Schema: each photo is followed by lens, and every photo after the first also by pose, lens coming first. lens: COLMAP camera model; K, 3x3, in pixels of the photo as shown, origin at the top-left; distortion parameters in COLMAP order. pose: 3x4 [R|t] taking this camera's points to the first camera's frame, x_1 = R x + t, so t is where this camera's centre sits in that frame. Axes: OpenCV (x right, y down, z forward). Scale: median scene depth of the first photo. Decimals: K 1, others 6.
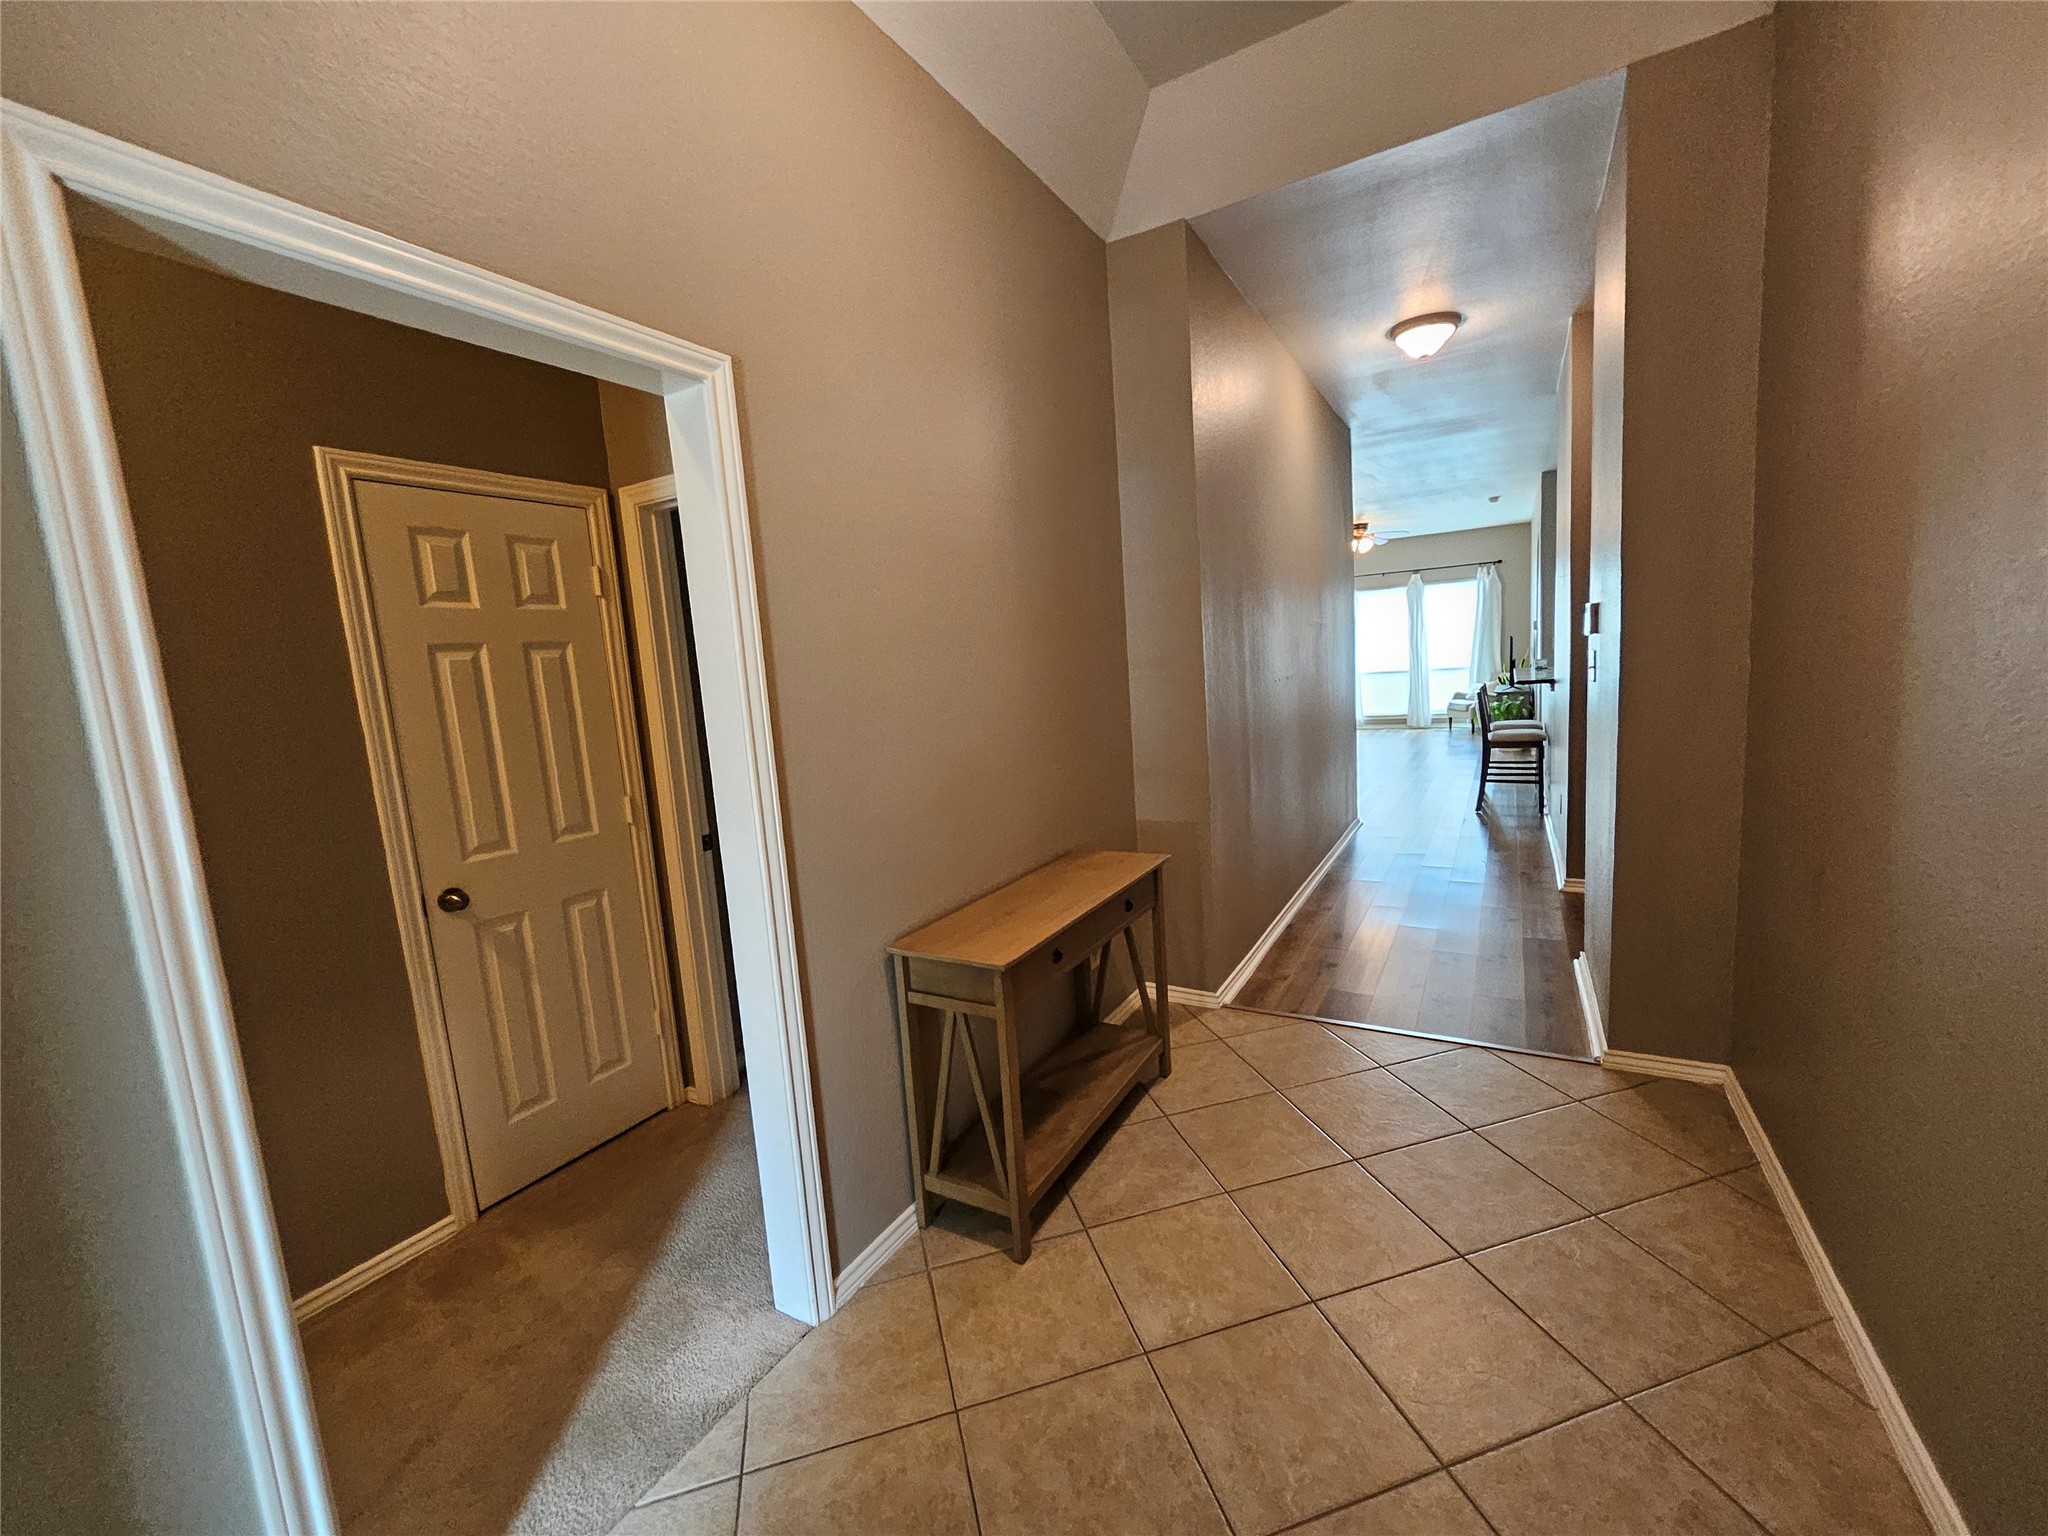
lens RADIAL K [[811.7, 0, 1024.5], [0, 811.7, 773.7], [0, 0, 1]] dist [-0.007877, 0.001276]
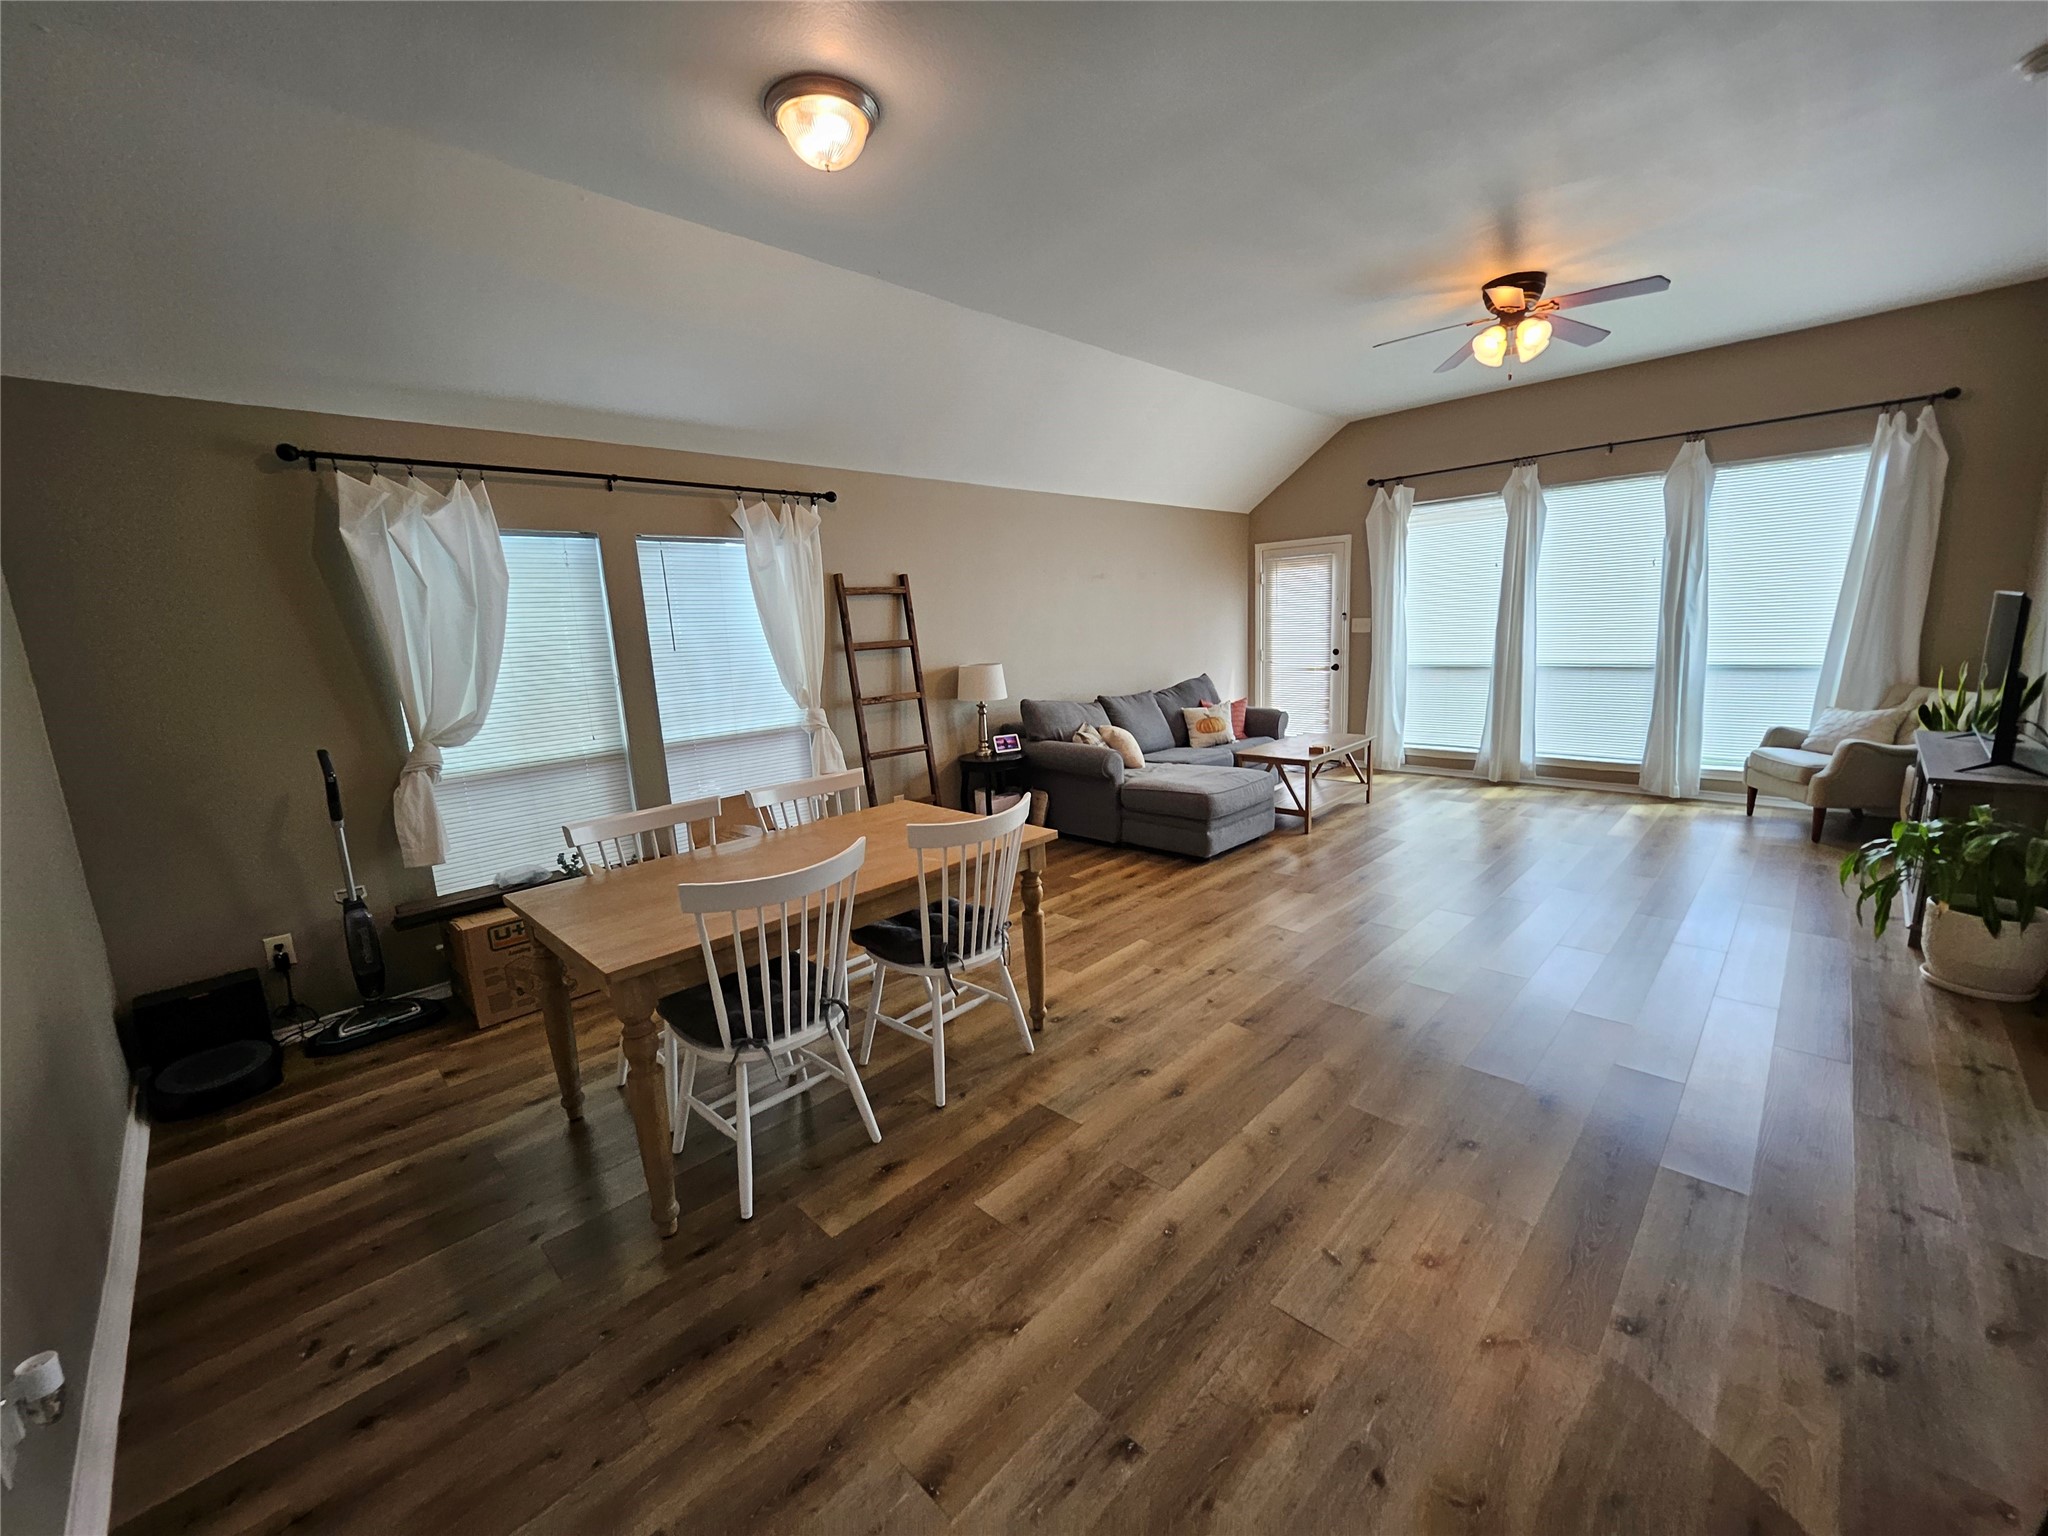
lens RADIAL K [[811.7, 0, 1026.6], [0, 811.7, 762.4], [0, 0, 1]] dist [-0.007877, 0.001276]
pose [[0.968901, 0.066591, -0.238318, 0.256216], [-0.052293, 0.996460, 0.065830, -0.088488], [0.241858, -0.051321, 0.968953, 0.496854]]
